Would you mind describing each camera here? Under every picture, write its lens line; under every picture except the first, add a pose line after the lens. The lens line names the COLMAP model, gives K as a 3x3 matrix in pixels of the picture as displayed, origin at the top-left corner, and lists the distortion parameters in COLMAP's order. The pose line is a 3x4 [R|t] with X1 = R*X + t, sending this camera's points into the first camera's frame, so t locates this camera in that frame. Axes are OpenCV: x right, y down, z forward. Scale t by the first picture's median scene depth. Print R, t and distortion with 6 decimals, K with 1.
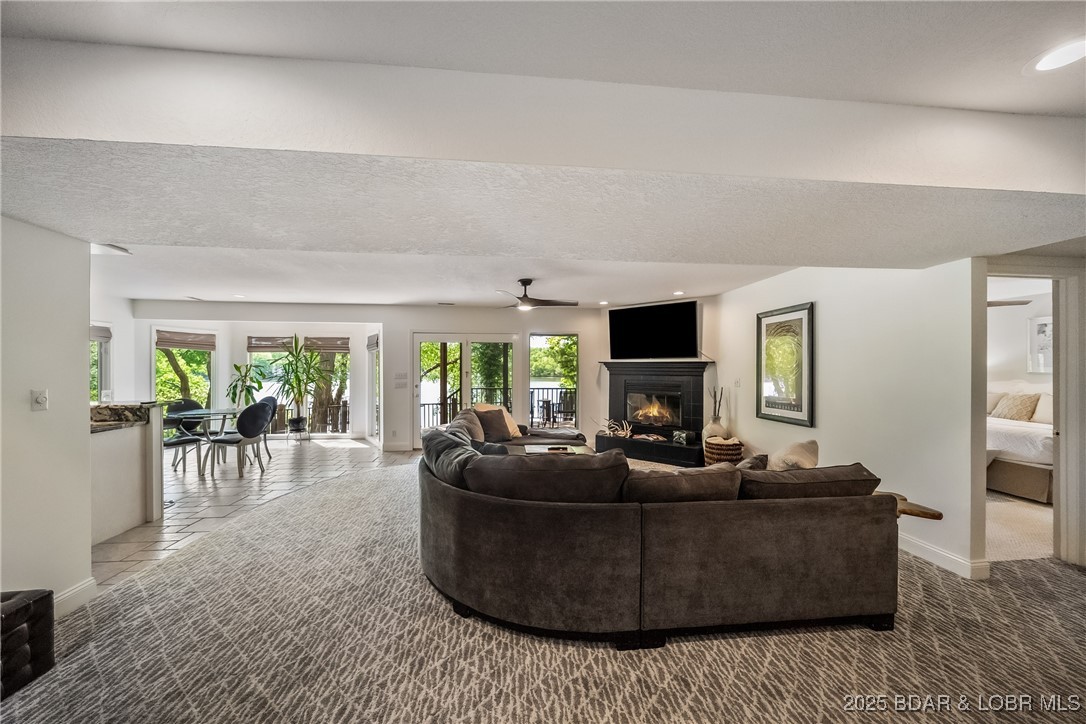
lens RADIAL K [[390.1, 0, 541.5], [0, 390.1, 370.1], [0, 0, 1]] dist [0.006188, -0.000293]
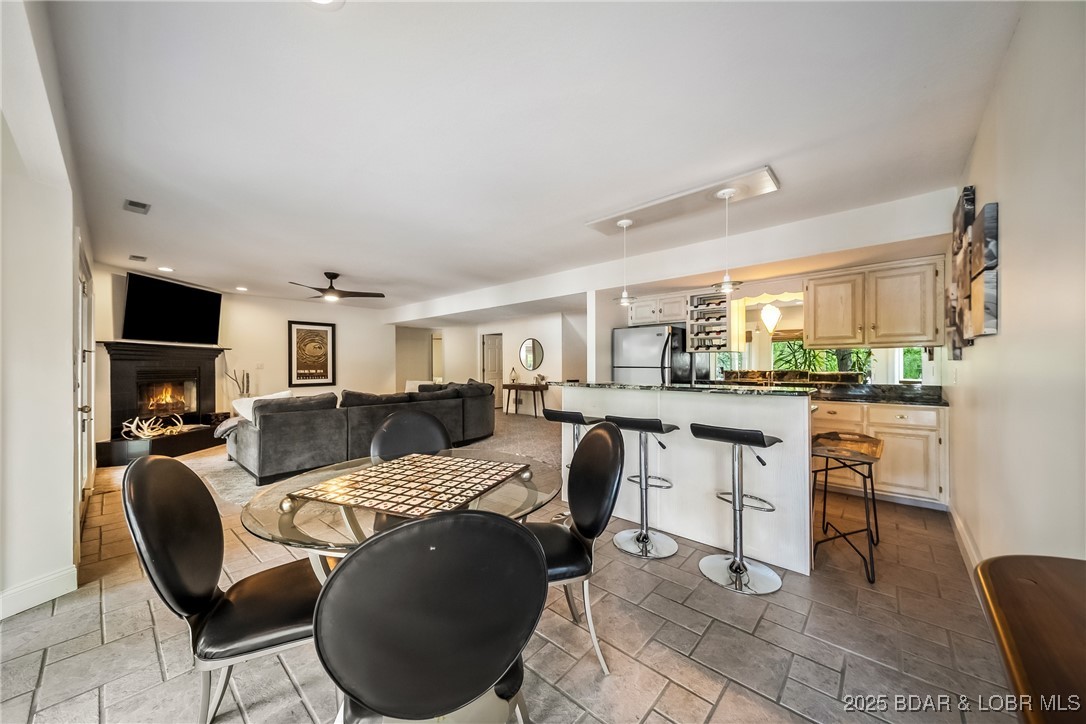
lens RADIAL K [[390.1, 0, 539.6], [0, 390.1, 361.7], [0, 0, 1]] dist [0.006188, -0.000293]
pose [[-0.668407, 0.000061, 0.743795, -1.271485], [-0.001131, 0.999999, -0.001099, 0.020244], [-0.743795, -0.001575, -0.668406, 1.299690]]
